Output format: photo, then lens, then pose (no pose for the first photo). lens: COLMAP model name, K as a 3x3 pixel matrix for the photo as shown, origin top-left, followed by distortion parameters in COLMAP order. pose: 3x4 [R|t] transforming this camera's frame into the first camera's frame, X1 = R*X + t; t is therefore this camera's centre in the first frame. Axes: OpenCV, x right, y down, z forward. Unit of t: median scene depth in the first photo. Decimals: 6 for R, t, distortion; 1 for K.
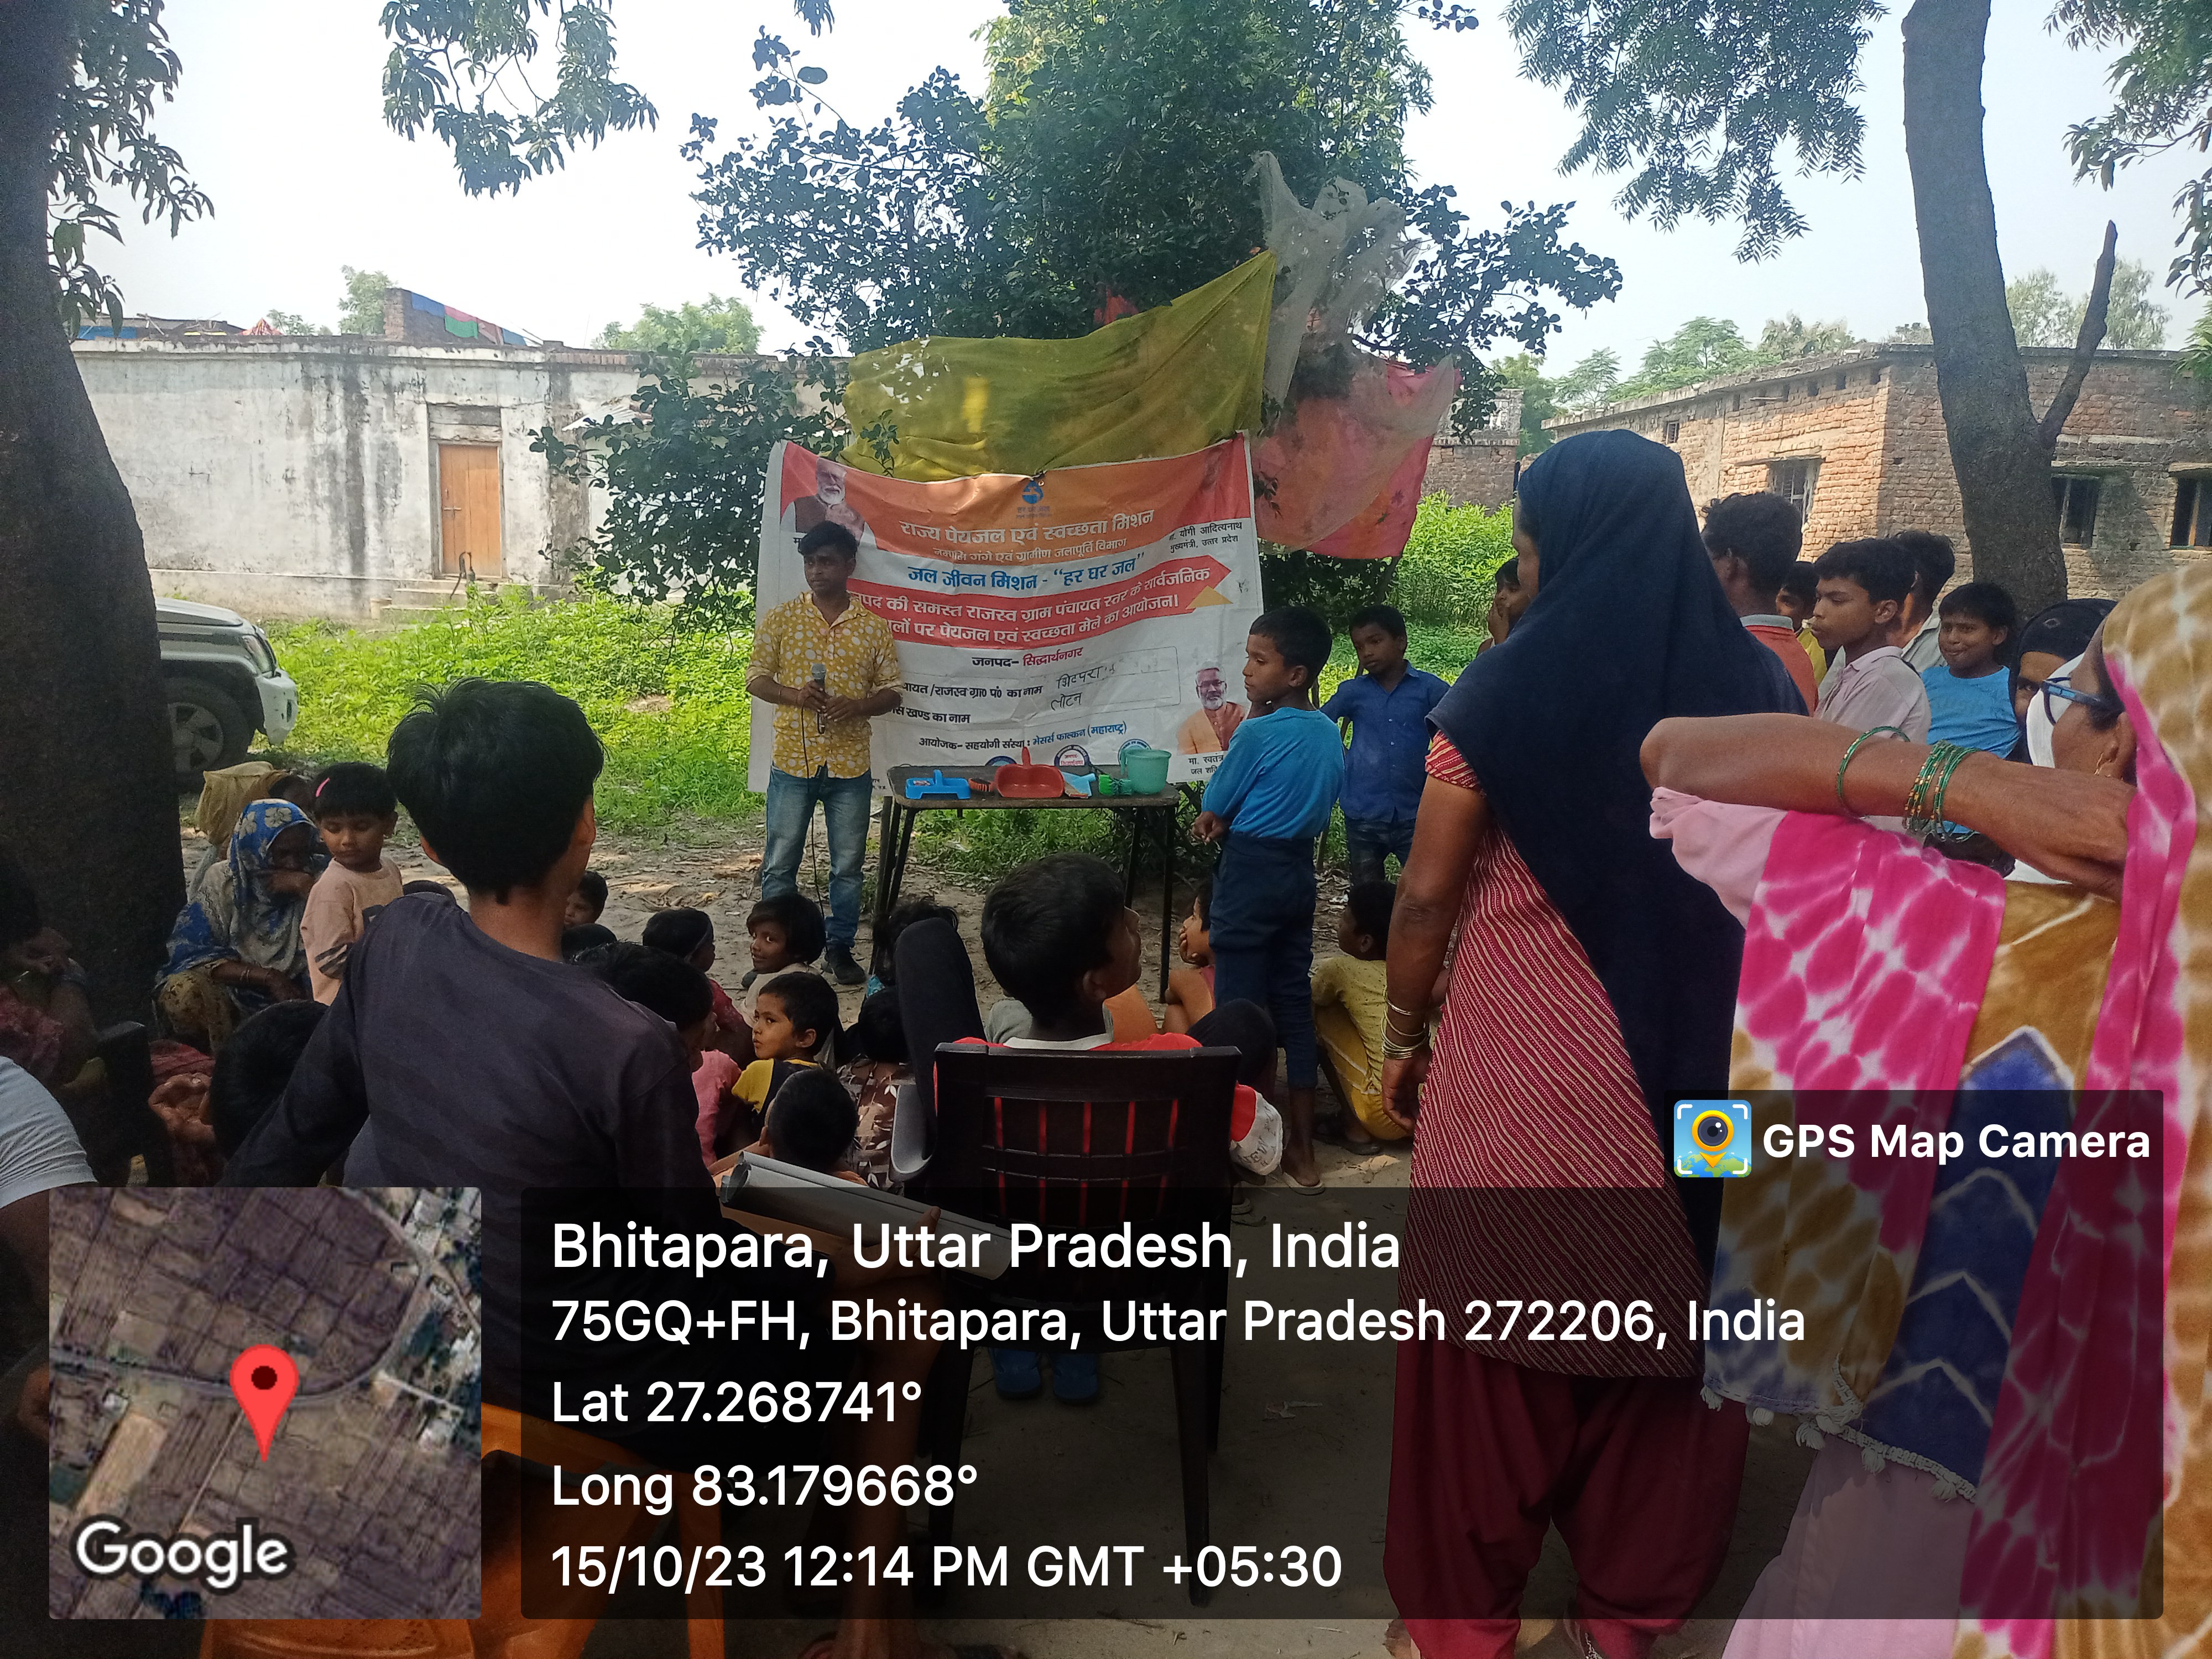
lens RADIAL K [[1765.3, 0, 1092.5], [0, 1765.3, 880.3], [0, 0, 1]] dist [0.086392, -0.096640]
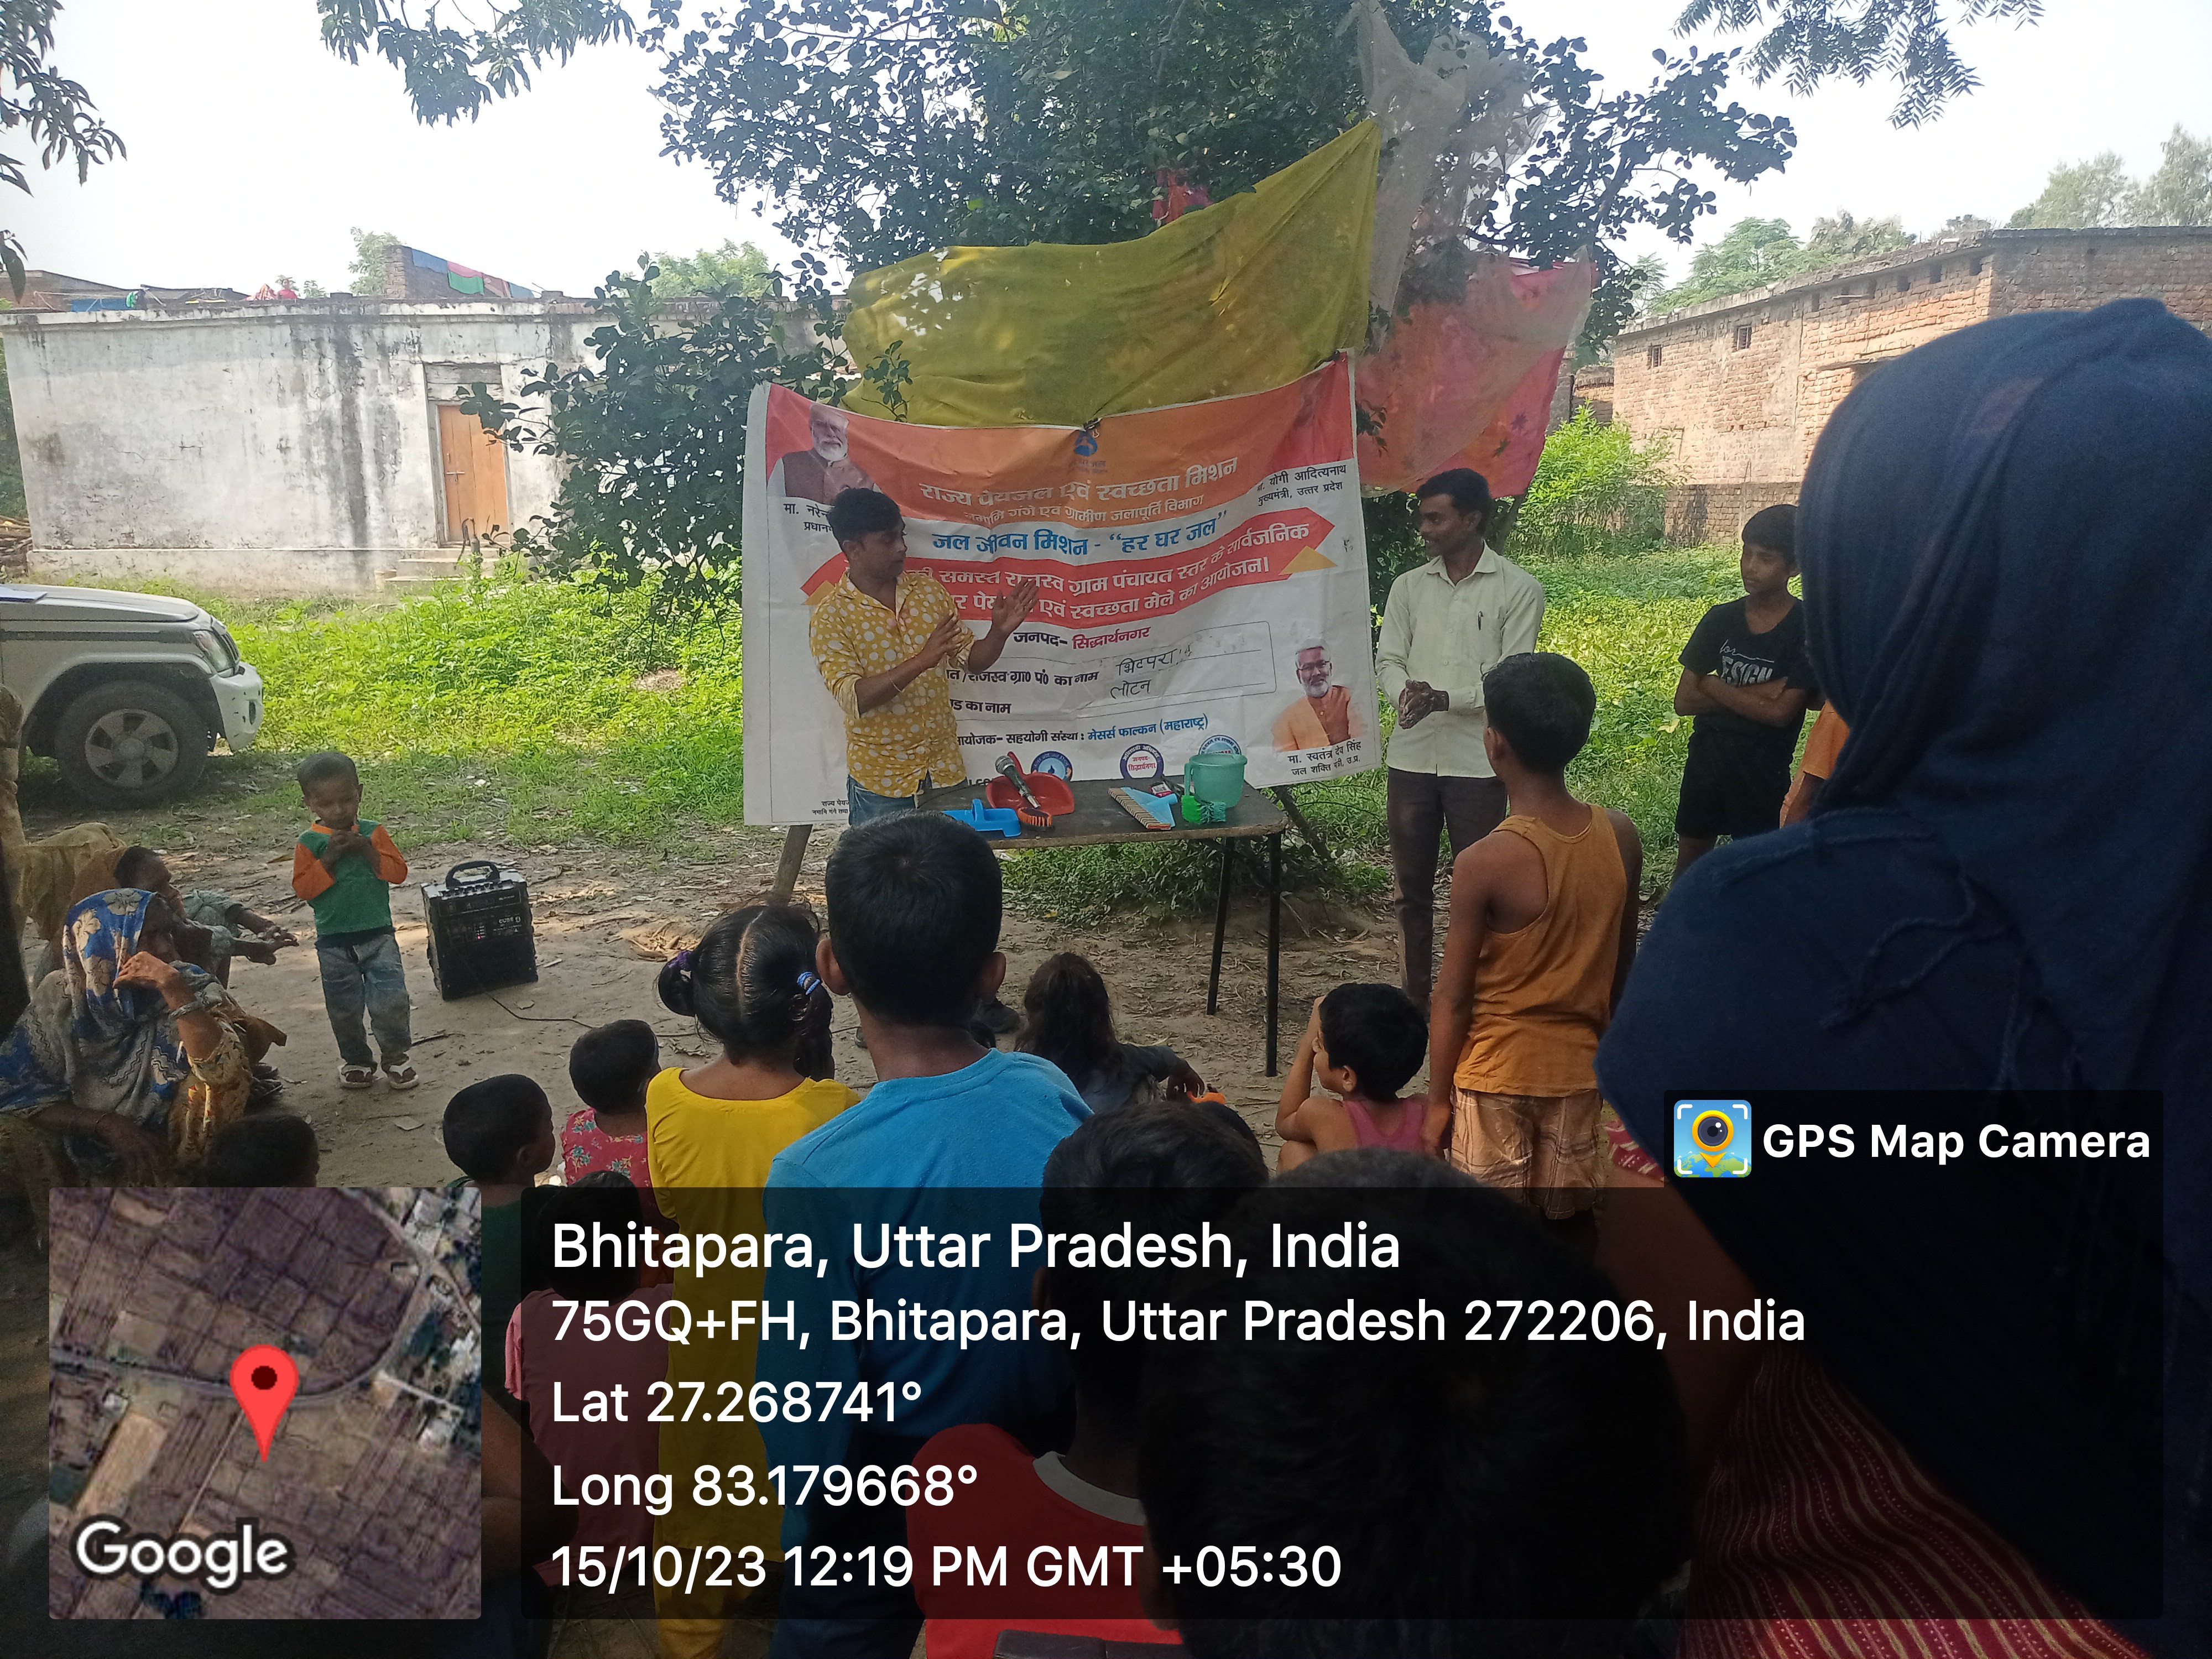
lens RADIAL K [[1802.6, 0, 1101.9], [0, 1802.6, 835.6], [0, 0, 1]] dist [0.074242, -0.077403]
pose [[0.999117, -0.037293, -0.019342, -0.013538], [0.037429, 0.999277, 0.006739, -0.037087], [0.019076, -0.007457, 0.999790, 0.151644]]
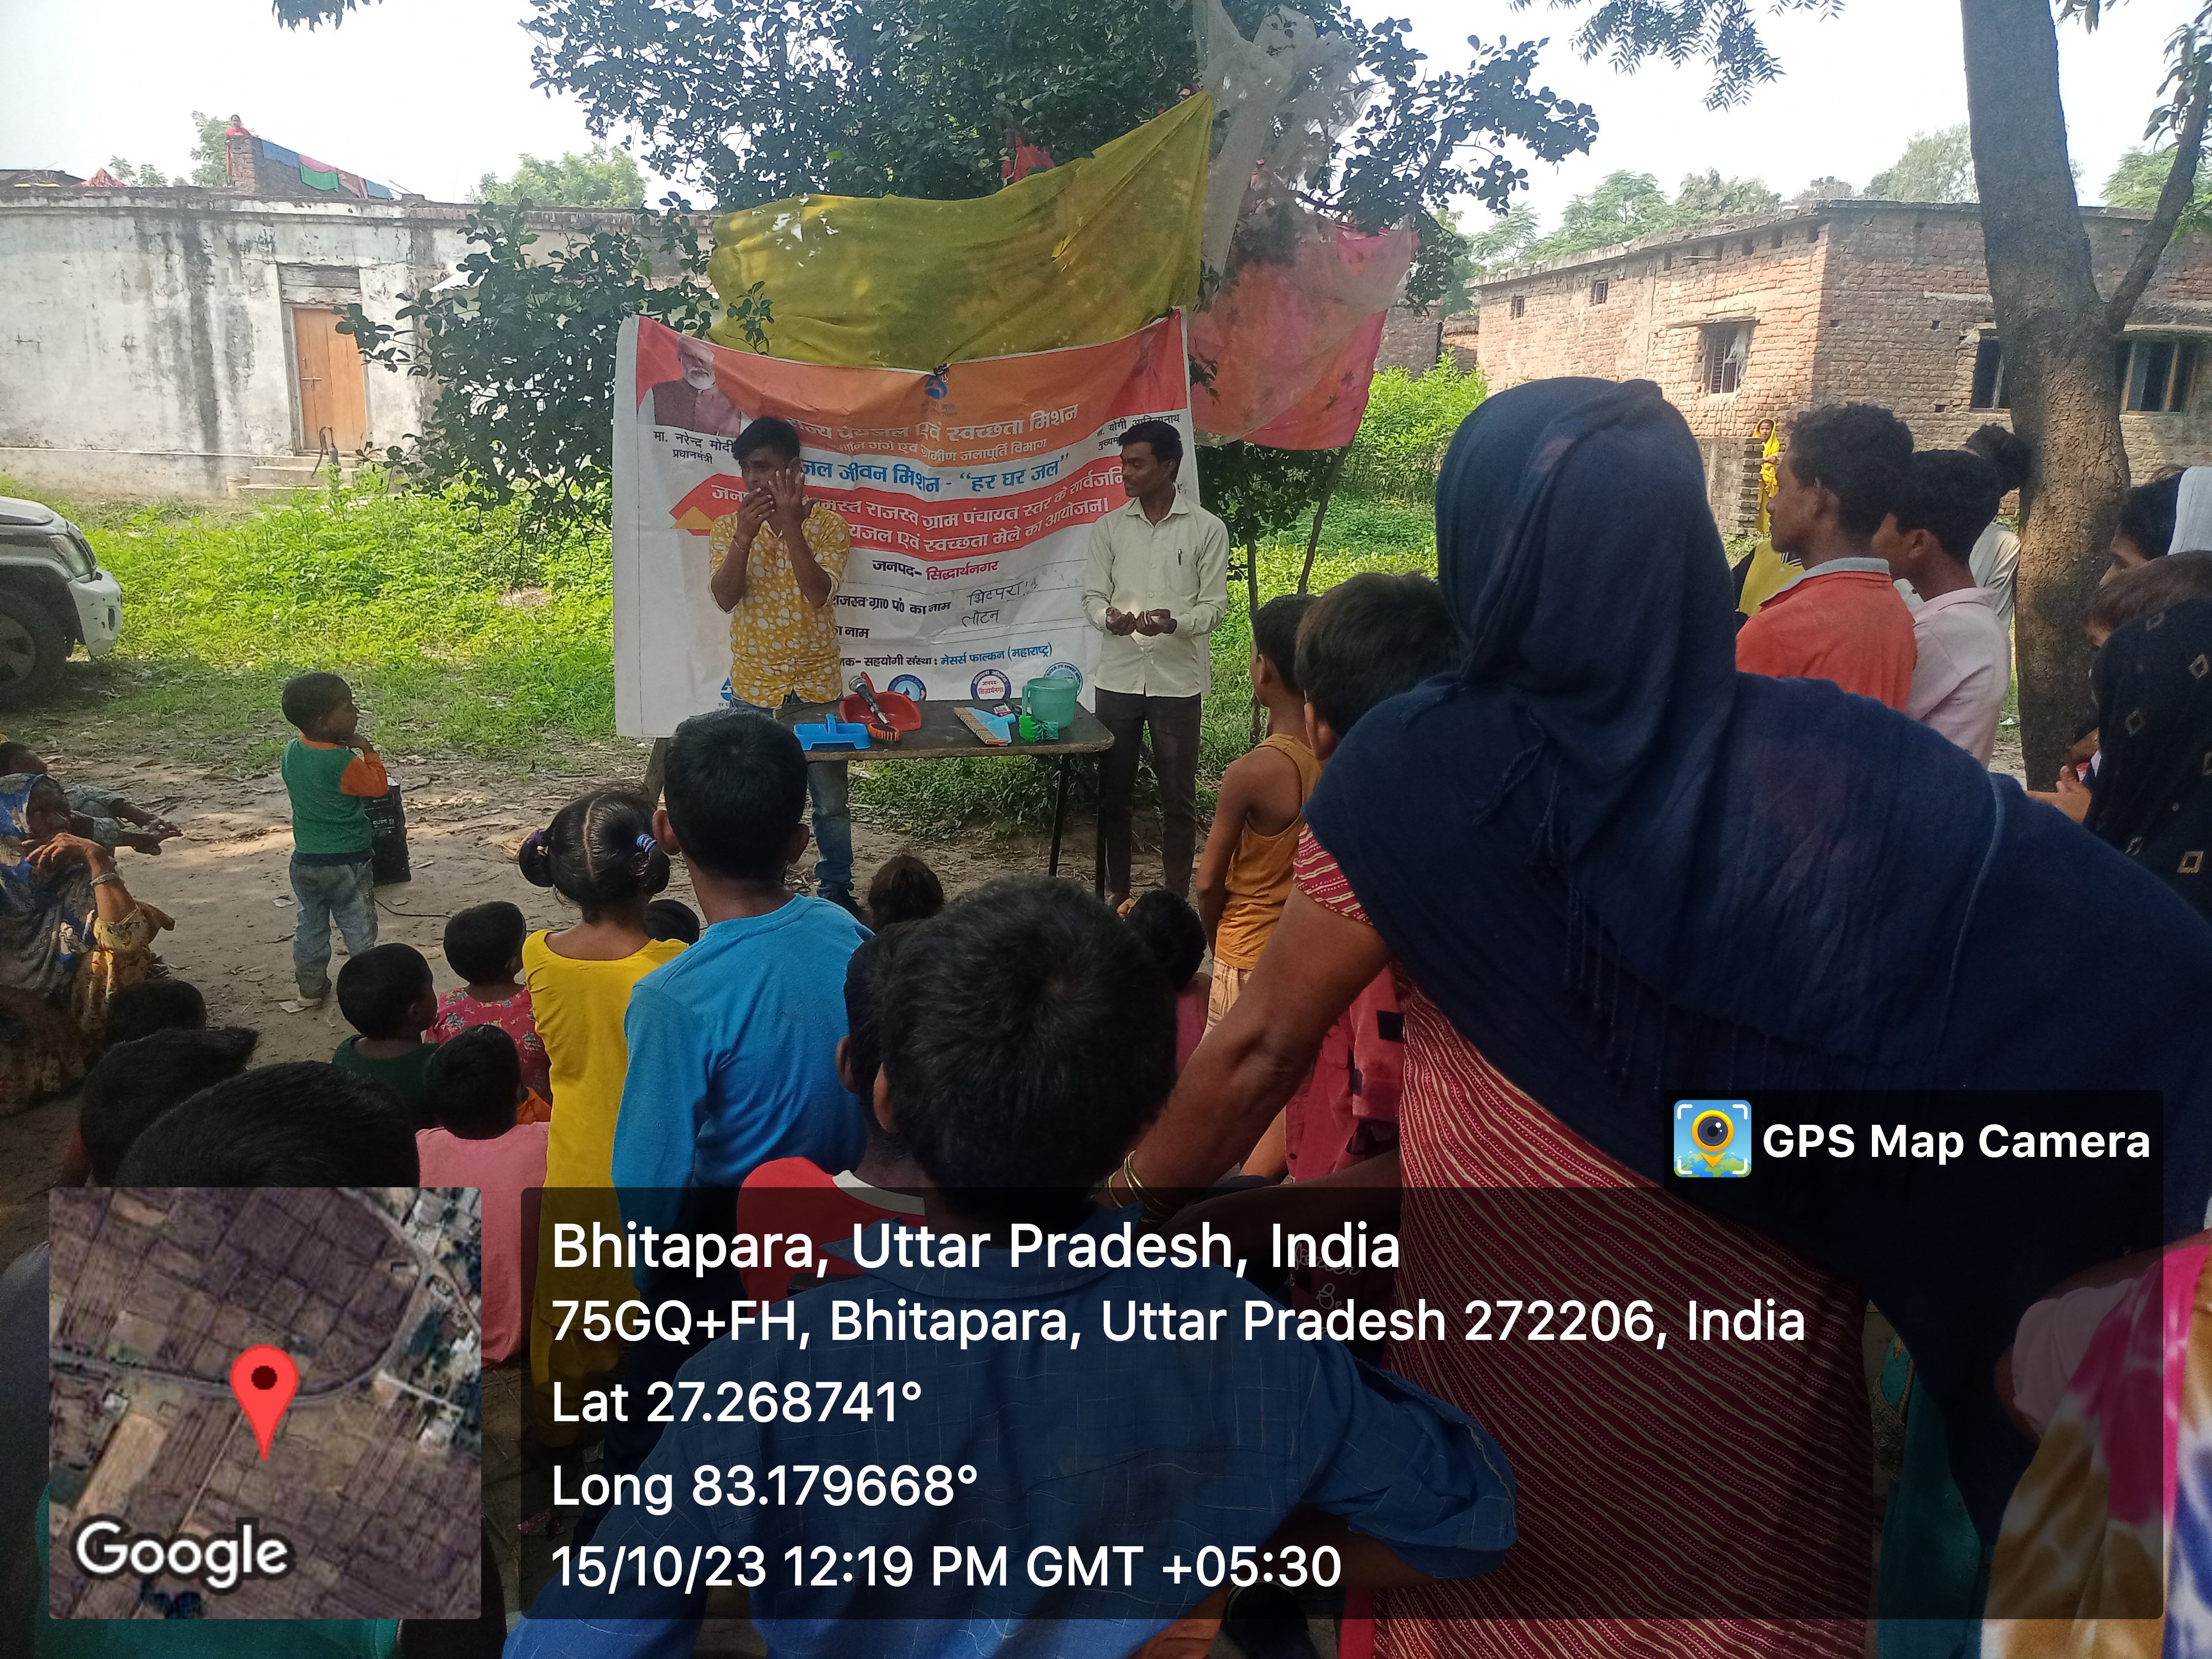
lens RADIAL K [[1796.4, 0, 1108.4], [0, 1796.4, 870.3], [0, 0, 1]] dist [0.026621, 0.005336]
pose [[0.998345, -0.020403, 0.053774, -0.001099], [0.016868, 0.997717, 0.065392, -0.031111], [-0.054986, -0.064377, 0.996410, 0.093568]]
